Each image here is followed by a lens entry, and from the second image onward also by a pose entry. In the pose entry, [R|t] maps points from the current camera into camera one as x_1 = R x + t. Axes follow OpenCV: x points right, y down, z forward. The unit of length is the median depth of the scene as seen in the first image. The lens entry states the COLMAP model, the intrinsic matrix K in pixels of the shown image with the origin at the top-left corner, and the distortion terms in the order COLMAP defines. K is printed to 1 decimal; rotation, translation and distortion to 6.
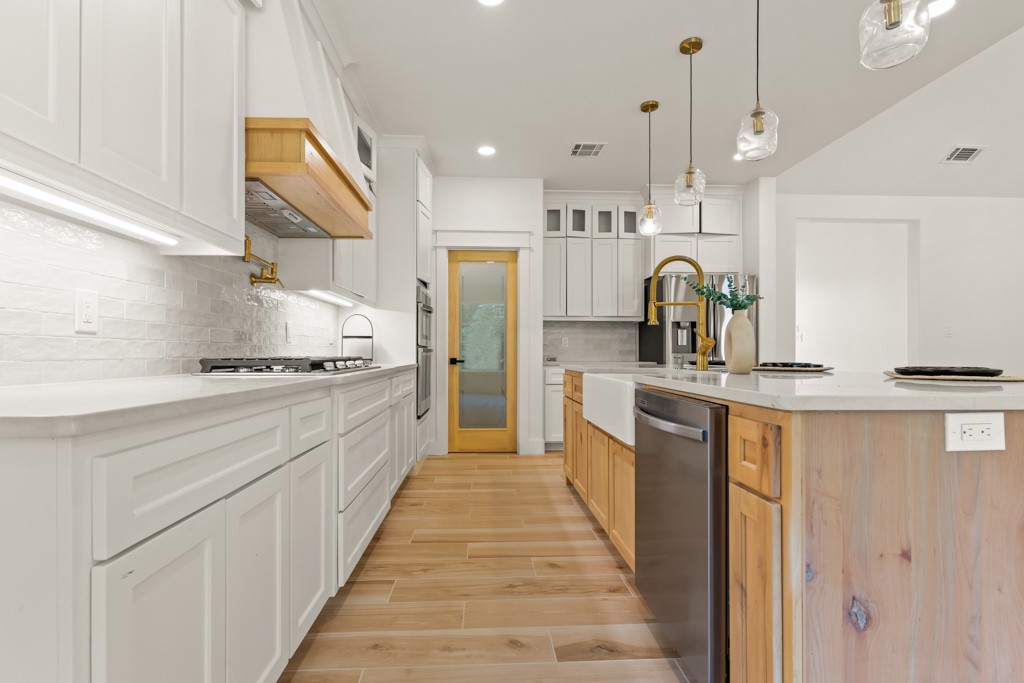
lens RADIAL K [[486.5, 0, 501.1], [0, 486.5, 351.5], [0, 0, 1]] dist [0.000368, 0.001503]
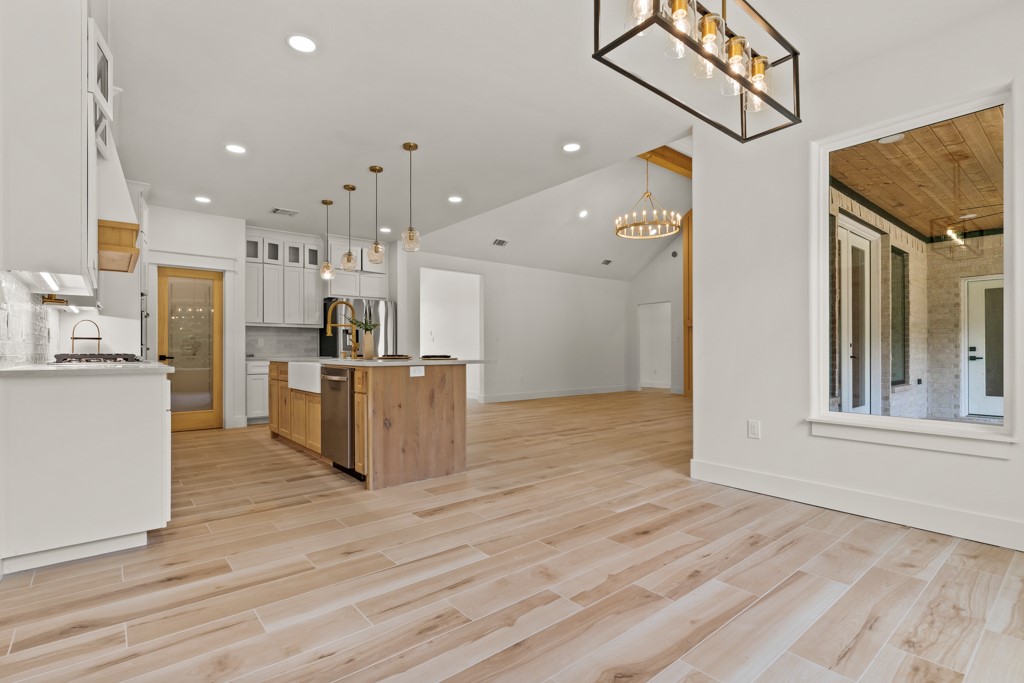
lens RADIAL K [[486.5, 0, 508.9], [0, 486.5, 348.4], [0, 0, 1]] dist [0.000368, 0.001503]
pose [[0.793832, -0.000441, 0.608137, -0.152290], [0.001237, 0.999999, -0.000889, -0.001096], [-0.608136, 0.001458, 0.793832, -0.496489]]
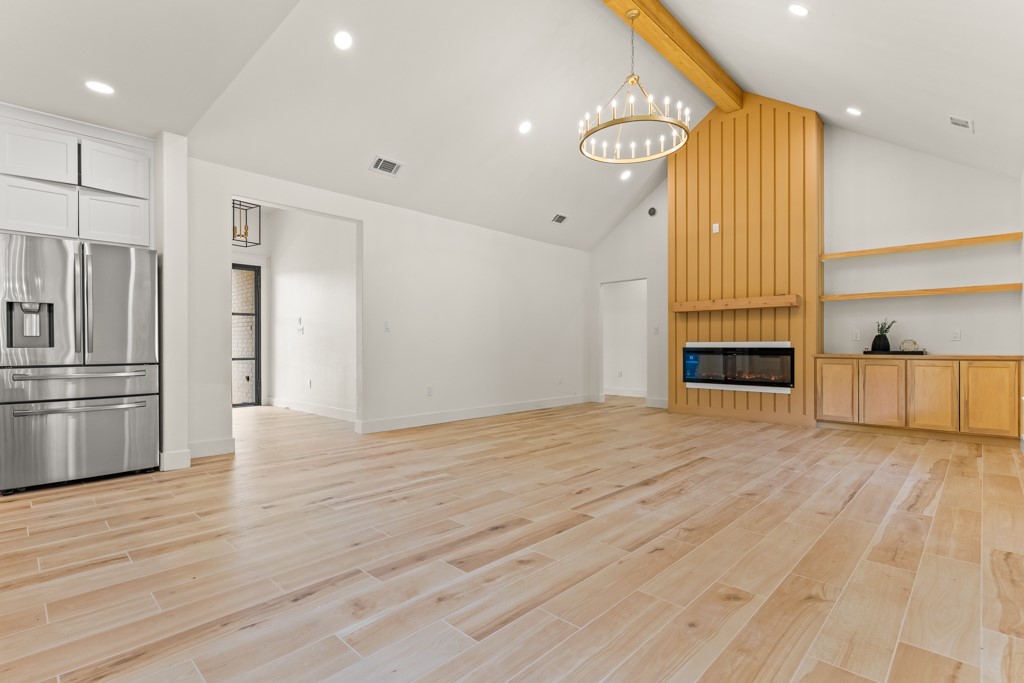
lens RADIAL K [[486.5, 0, 504.9], [0, 486.5, 345.9], [0, 0, 1]] dist [0.000368, 0.001503]
pose [[0.727644, -0.003311, 0.685947, 0.392620], [0.001598, 0.999994, 0.003131, 0.000434], [-0.685953, -0.001182, 0.727645, 0.012638]]
